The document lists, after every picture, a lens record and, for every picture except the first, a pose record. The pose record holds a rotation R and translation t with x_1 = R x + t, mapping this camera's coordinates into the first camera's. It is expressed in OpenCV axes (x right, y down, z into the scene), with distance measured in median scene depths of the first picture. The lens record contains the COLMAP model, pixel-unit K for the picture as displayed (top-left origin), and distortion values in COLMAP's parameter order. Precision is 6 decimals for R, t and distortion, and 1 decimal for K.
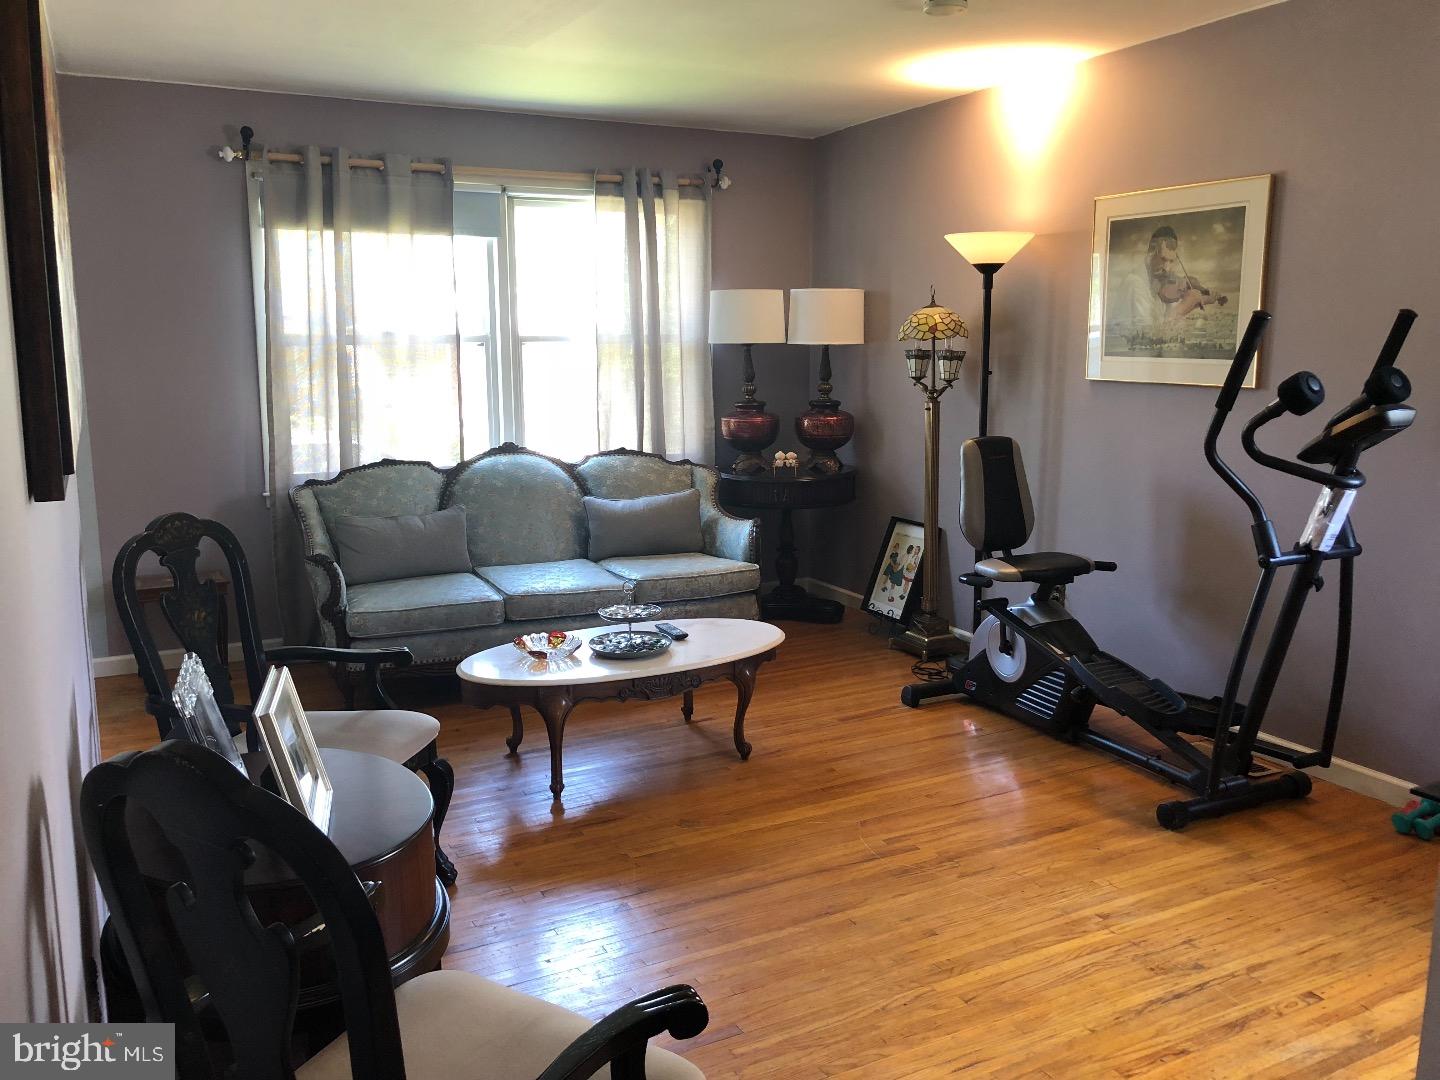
lens RADIAL K [[1120.7, 0, 720.0], [0, 1120.7, 540.0], [0, 0, 1]] dist [-0.029214, -0.000537]
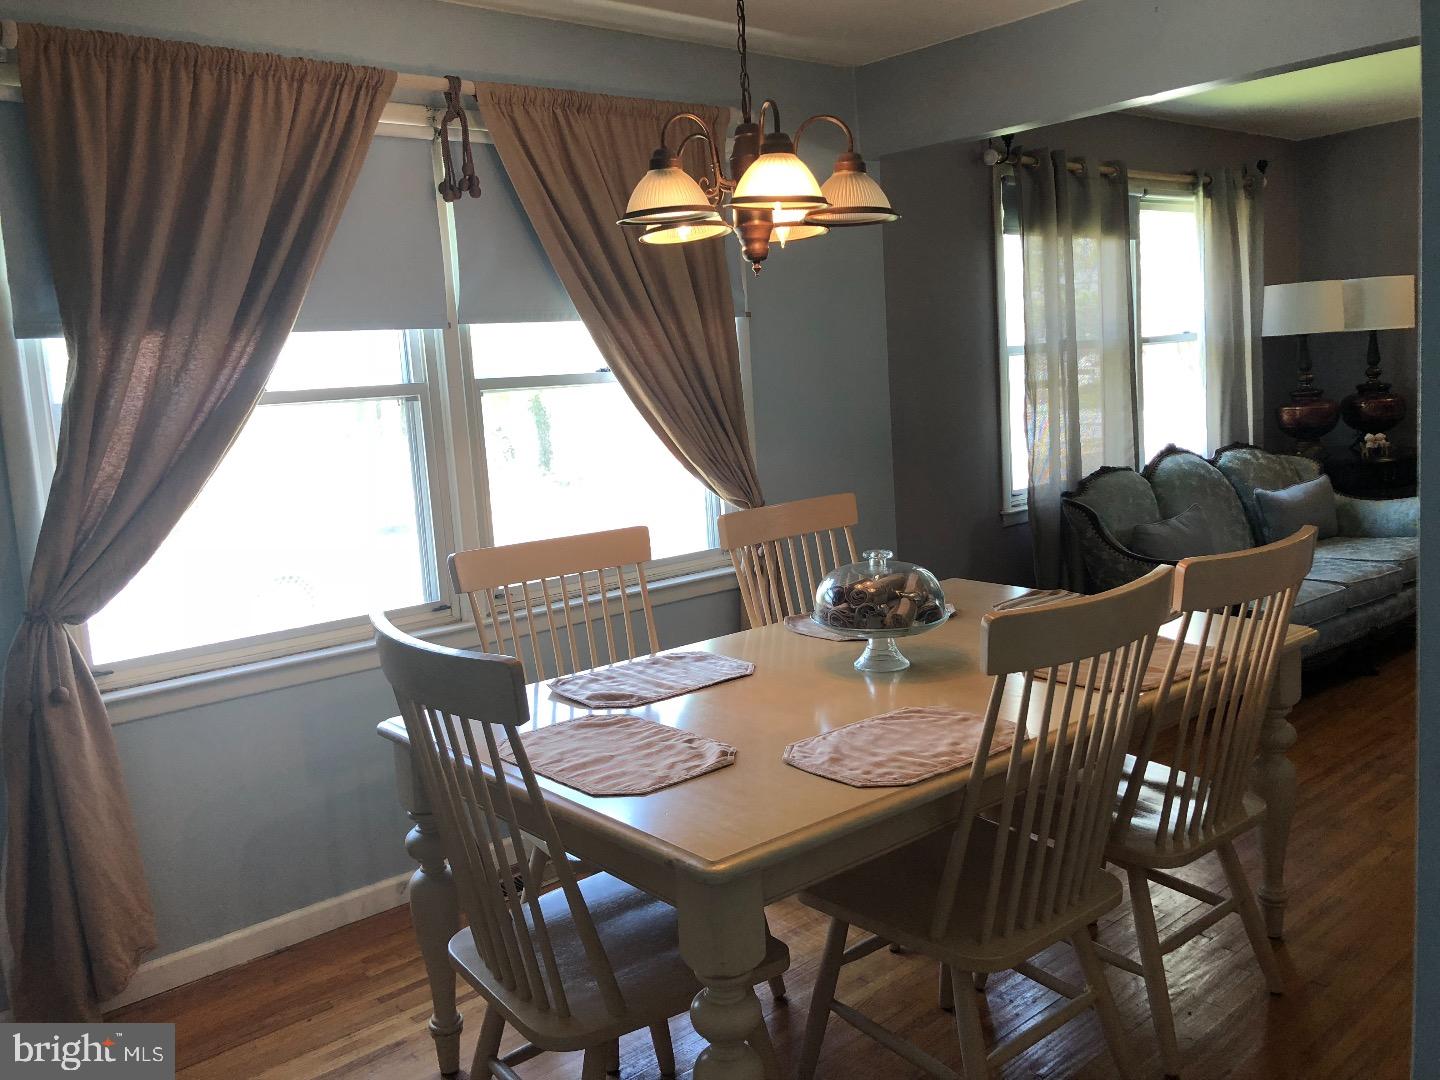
lens RADIAL K [[1183.8, 0, 723.1], [0, 1183.8, 513.6], [0, 0, 1]] dist [0.024454, -0.005324]
pose [[0.970993, -0.087534, 0.222507, -0.812006], [0.100099, 0.993922, -0.045812, -0.015319], [-0.217145, 0.066756, 0.973854, 0.064347]]
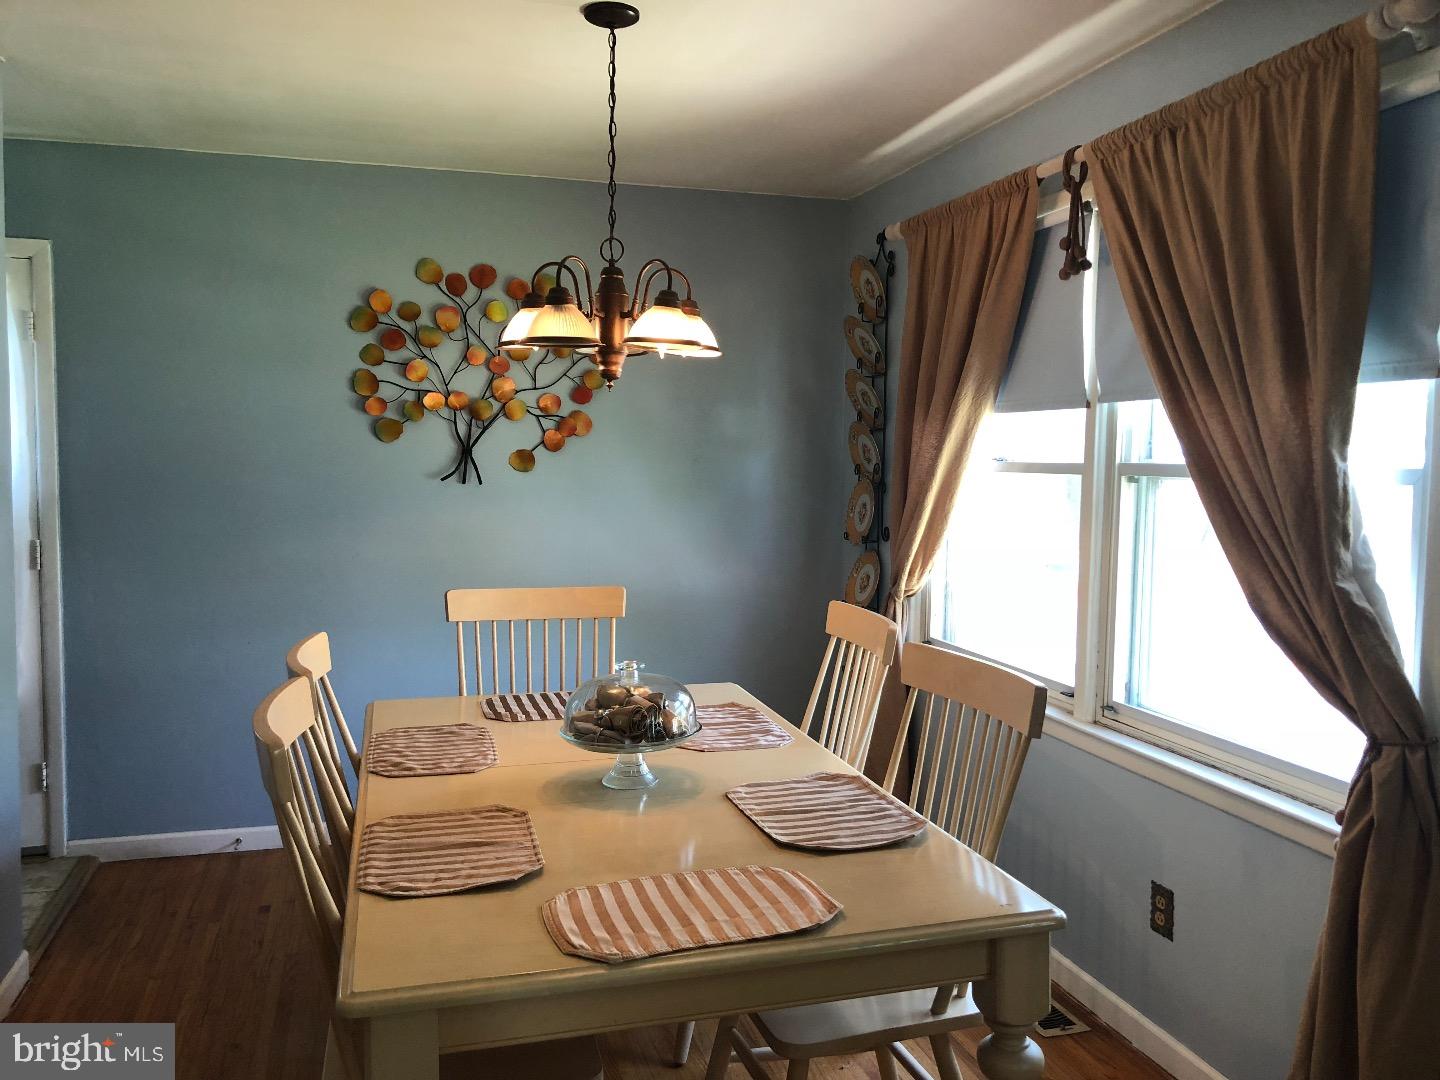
lens RADIAL K [[1183.8, 0, 723.1], [0, 1183.8, 513.6], [0, 0, 1]] dist [0.024454, -0.005324]
pose [[-0.183734, 0.054109, -0.981486, -0.184752], [-0.172136, 0.981284, 0.086322, -0.123939], [0.967787, 0.184810, -0.170981, 0.633105]]
